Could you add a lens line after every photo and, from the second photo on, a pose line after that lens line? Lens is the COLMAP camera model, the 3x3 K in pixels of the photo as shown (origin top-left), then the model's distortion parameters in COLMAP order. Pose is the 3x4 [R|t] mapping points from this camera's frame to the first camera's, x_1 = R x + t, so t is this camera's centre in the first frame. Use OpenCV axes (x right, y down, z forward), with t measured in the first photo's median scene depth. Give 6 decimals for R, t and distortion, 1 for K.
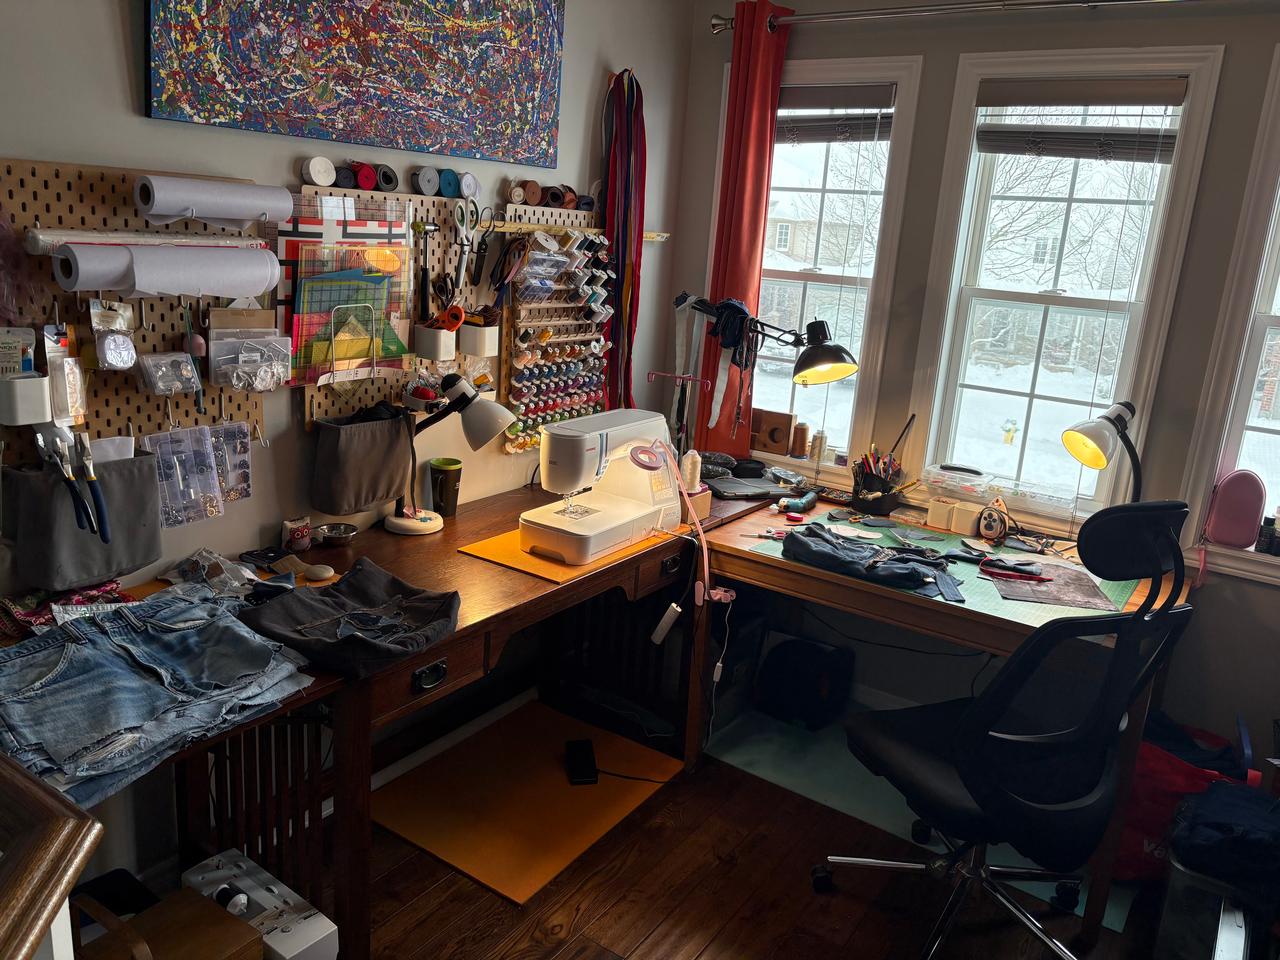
lens RADIAL K [[961.4, 0, 645.7], [0, 961.4, 481.1], [0, 0, 1]] dist [0.054487, -0.077046]
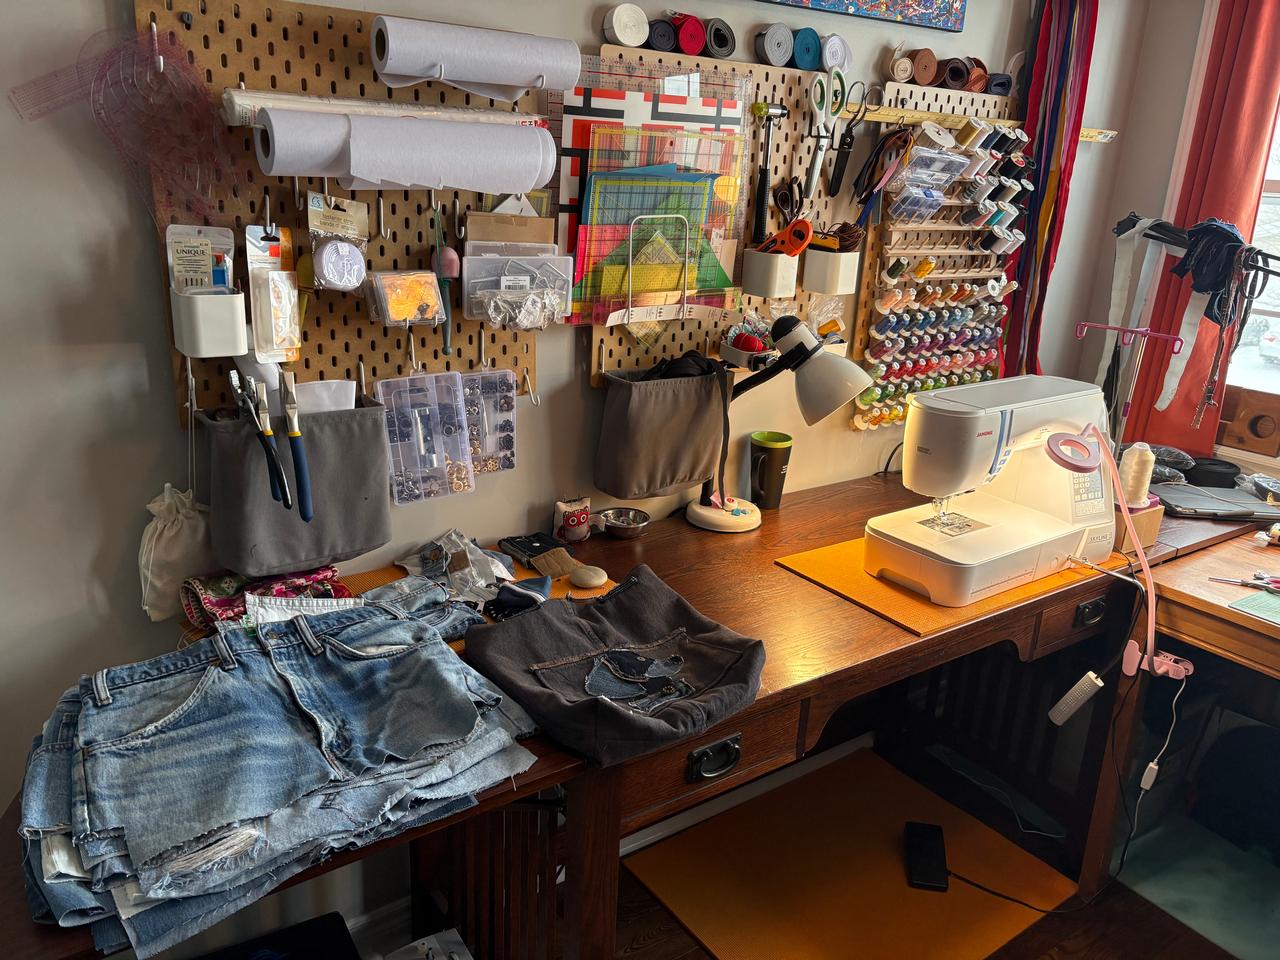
lens RADIAL K [[961.4, 0, 645.7], [0, 961.4, 481.1], [0, 0, 1]] dist [0.054487, -0.077046]
pose [[0.934834, 0.083392, -0.345153, -0.042795], [-0.071041, 0.996303, 0.048304, -0.016160], [0.347905, -0.020636, 0.937303, 0.293869]]
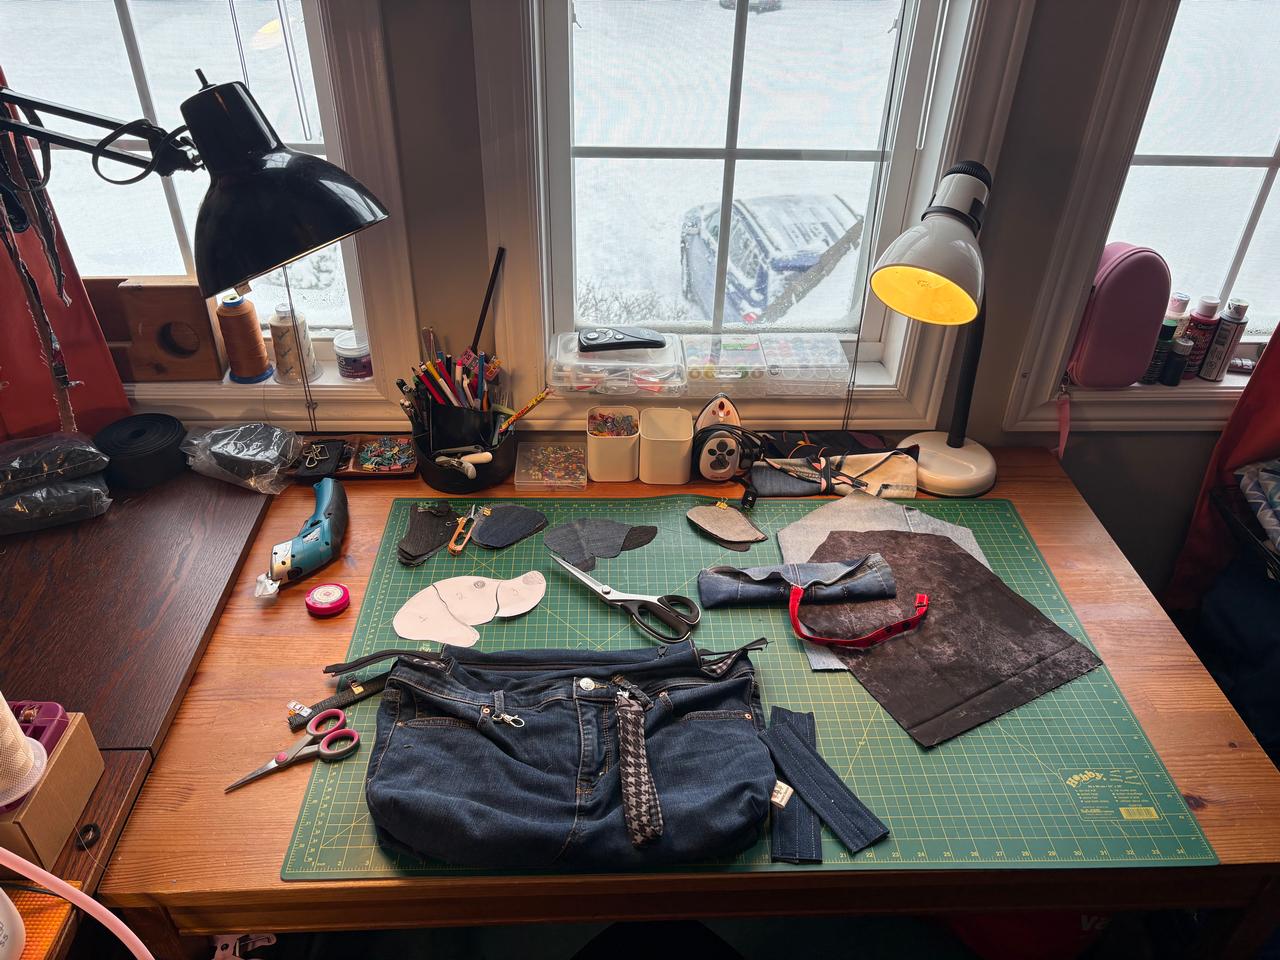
lens RADIAL K [[970.7, 0, 645.7], [0, 970.7, 485.7], [0, 0, 1]] dist [0.030921, 0.000447]
pose [[0.805927, -0.381794, 0.452454, 0.120123], [0.178273, 0.885299, 0.429494, -0.194514], [-0.564535, -0.265480, 0.781550, 0.775183]]
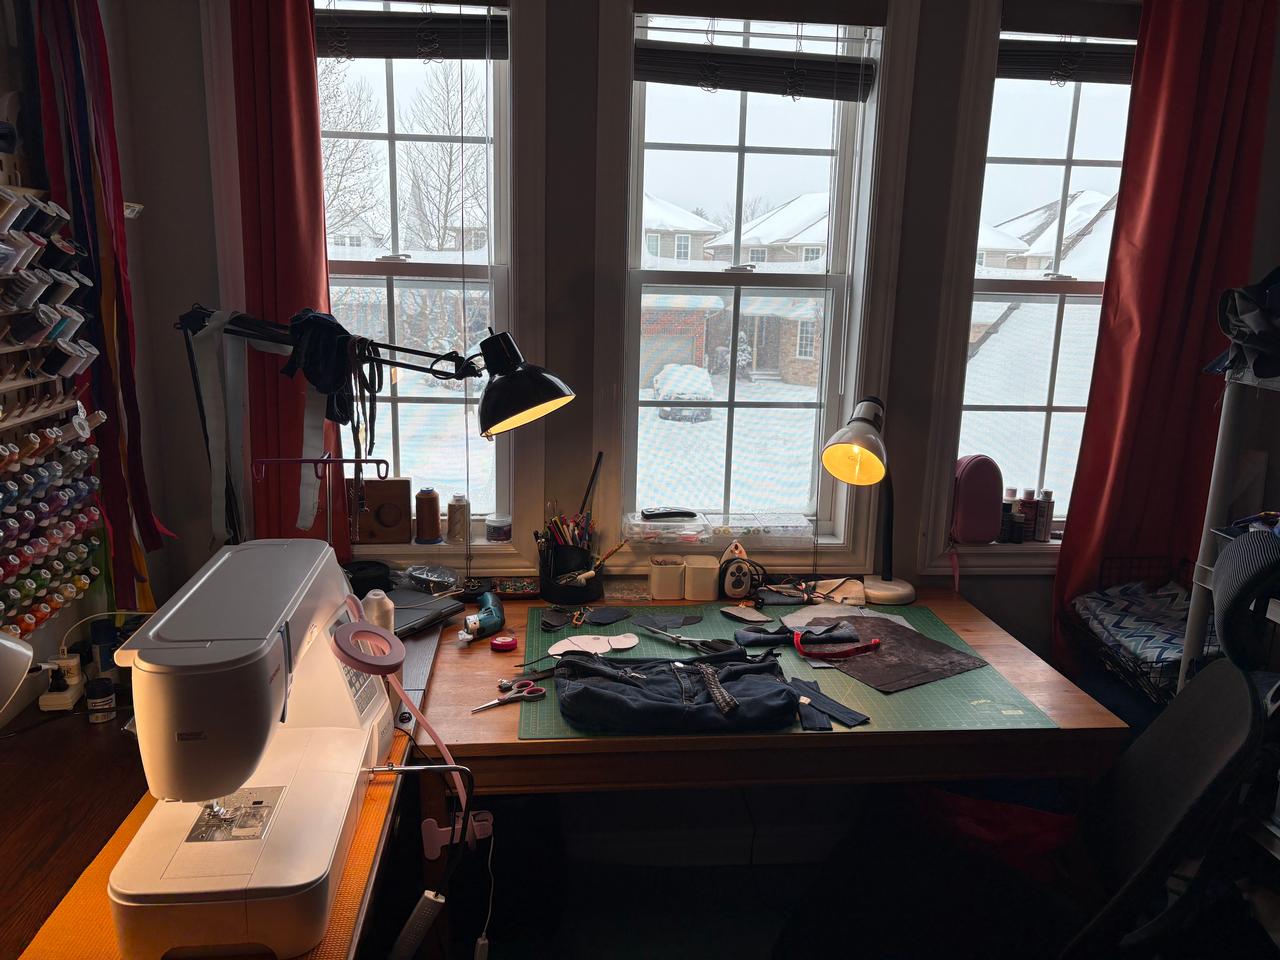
lens RADIAL K [[961.4, 0, 645.7], [0, 961.4, 481.1], [0, 0, 1]] dist [0.054487, -0.077046]
pose [[0.769317, -0.186179, 0.611138, -0.175148], [0.187158, 0.980305, 0.063044, -0.112186], [-0.610839, 0.065879, 0.789010, 0.545545]]
